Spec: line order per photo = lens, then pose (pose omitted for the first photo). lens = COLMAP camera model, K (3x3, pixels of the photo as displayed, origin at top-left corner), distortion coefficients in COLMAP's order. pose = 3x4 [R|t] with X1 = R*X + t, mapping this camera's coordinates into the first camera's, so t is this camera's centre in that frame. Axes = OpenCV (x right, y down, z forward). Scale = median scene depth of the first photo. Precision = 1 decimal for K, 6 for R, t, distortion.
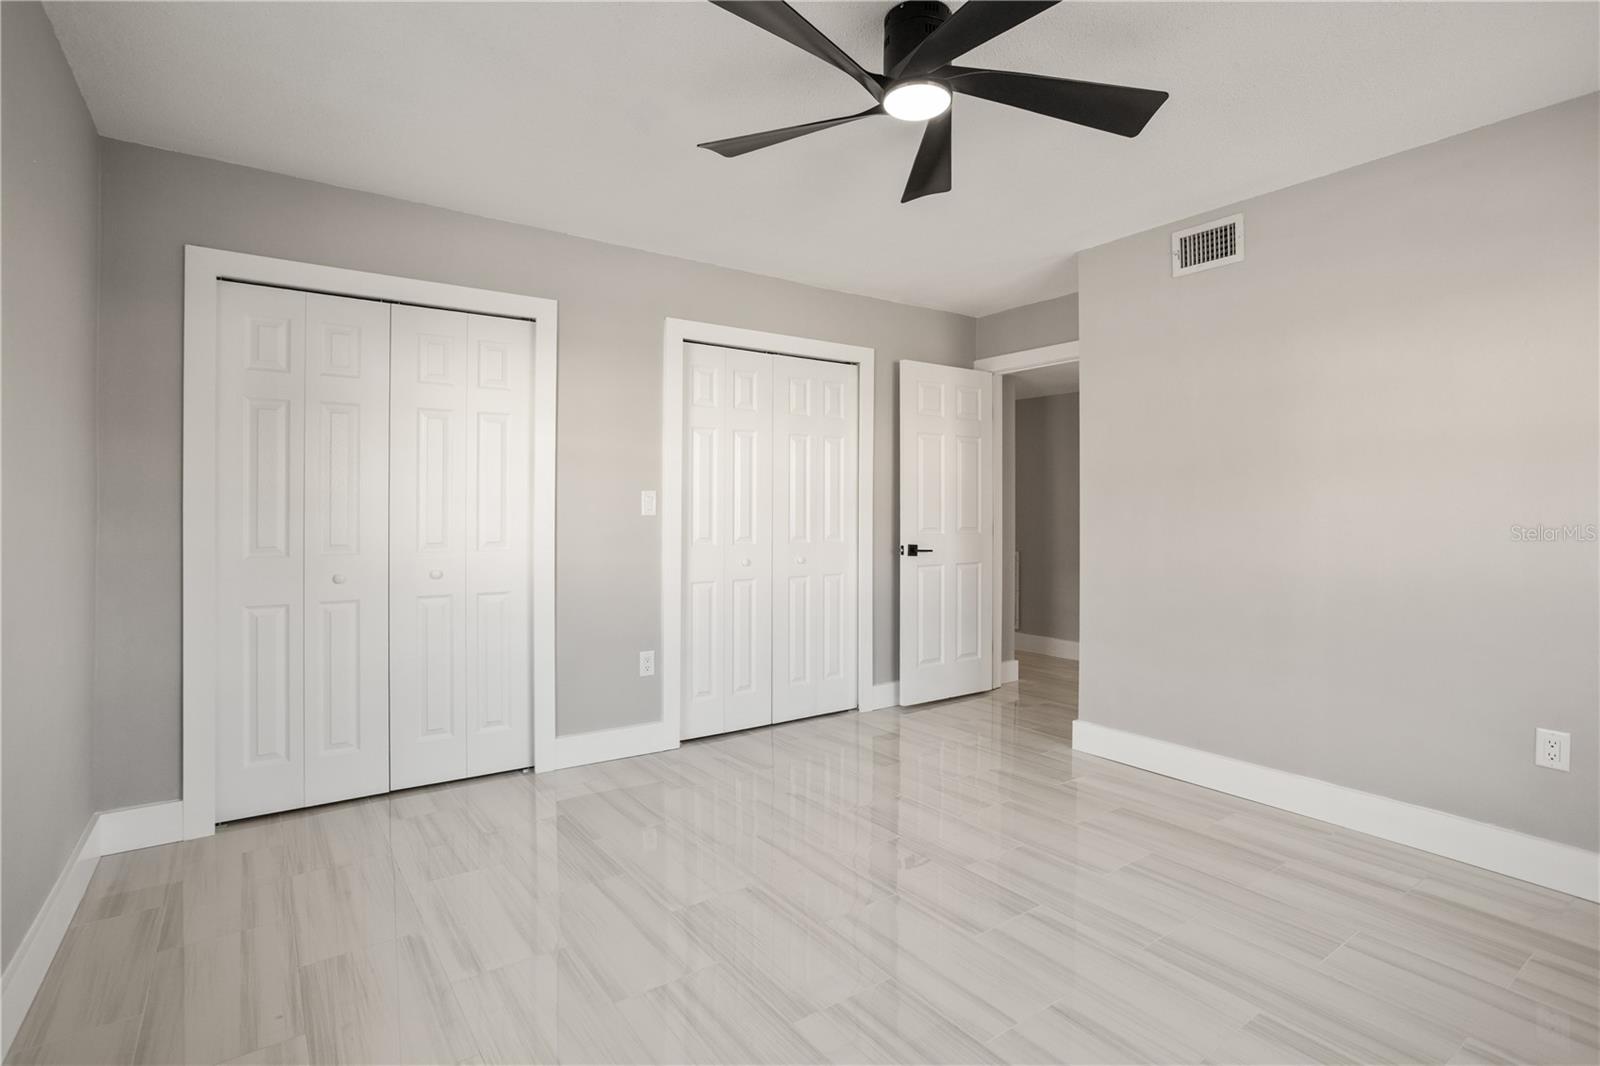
lens RADIAL K [[771.9, 0, 792.1], [0, 771.9, 514.5], [0, 0, 1]] dist [-0.047280, 0.025786]
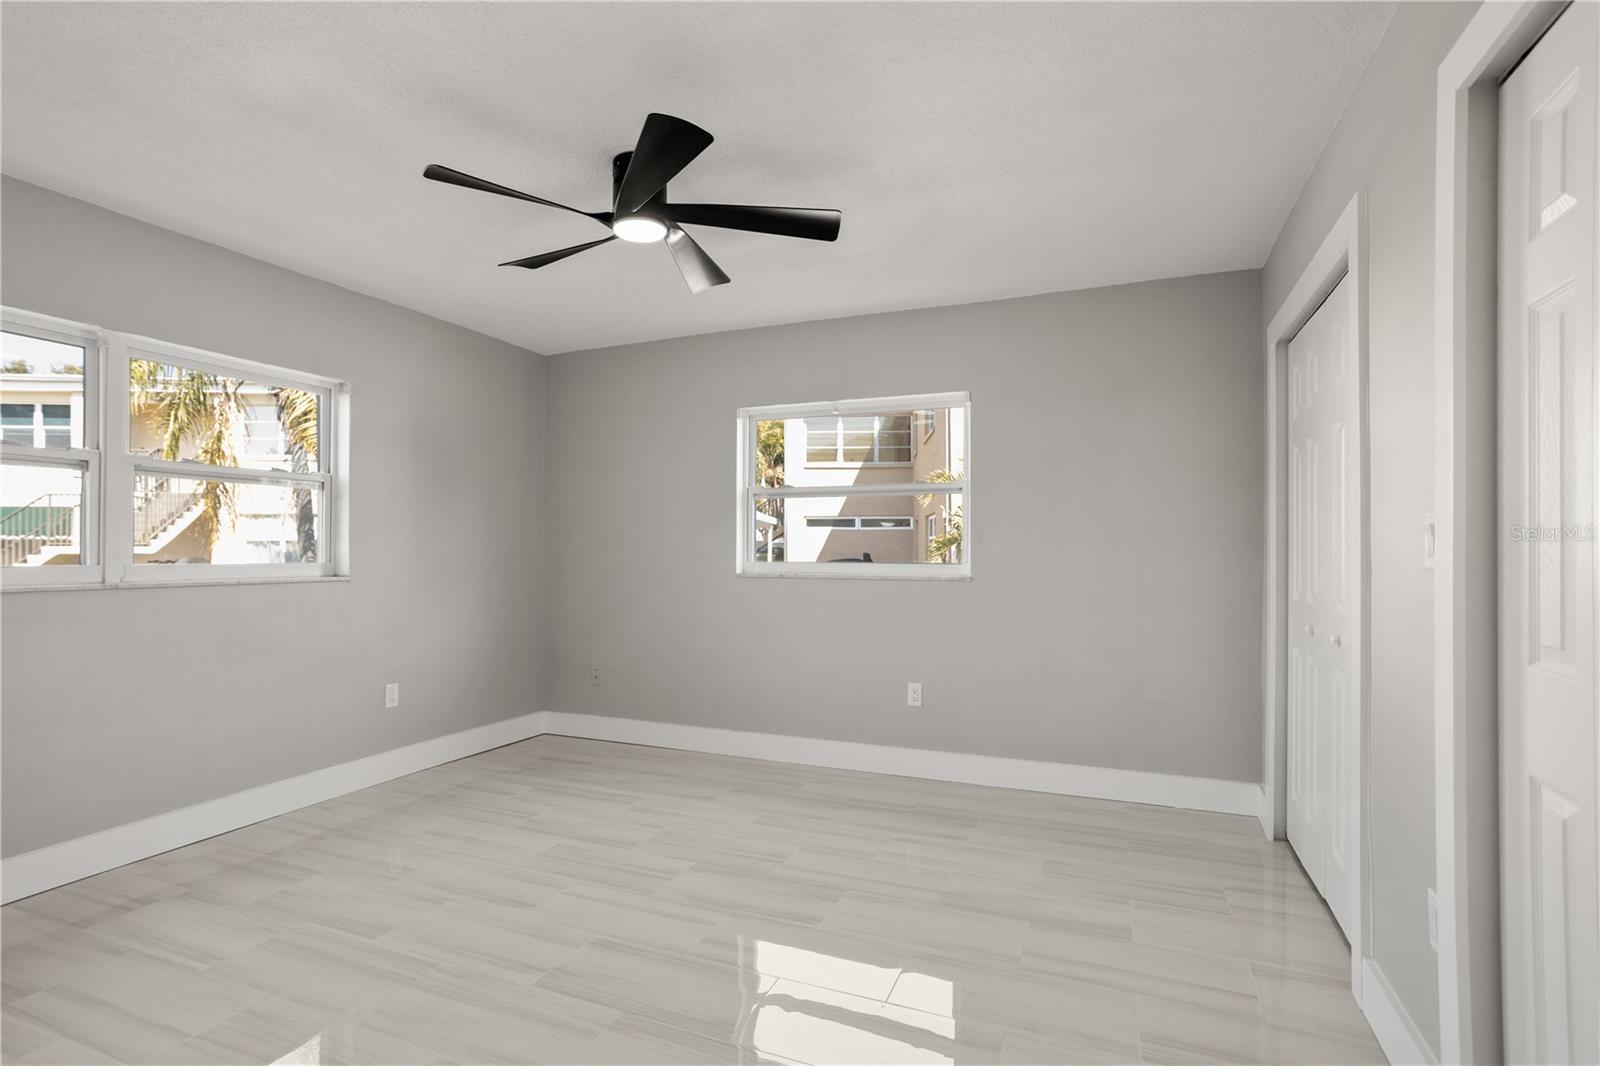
lens RADIAL K [[771.1, 0, 791.5], [0, 771.1, 537.6], [0, 0, 1]] dist [-0.021527, 0.000049]
pose [[-0.849527, -0.005004, -0.527521, 0.566730], [-0.004029, 0.999987, -0.002998, -0.029122], [0.527529, -0.000422, -0.849537, 2.020125]]
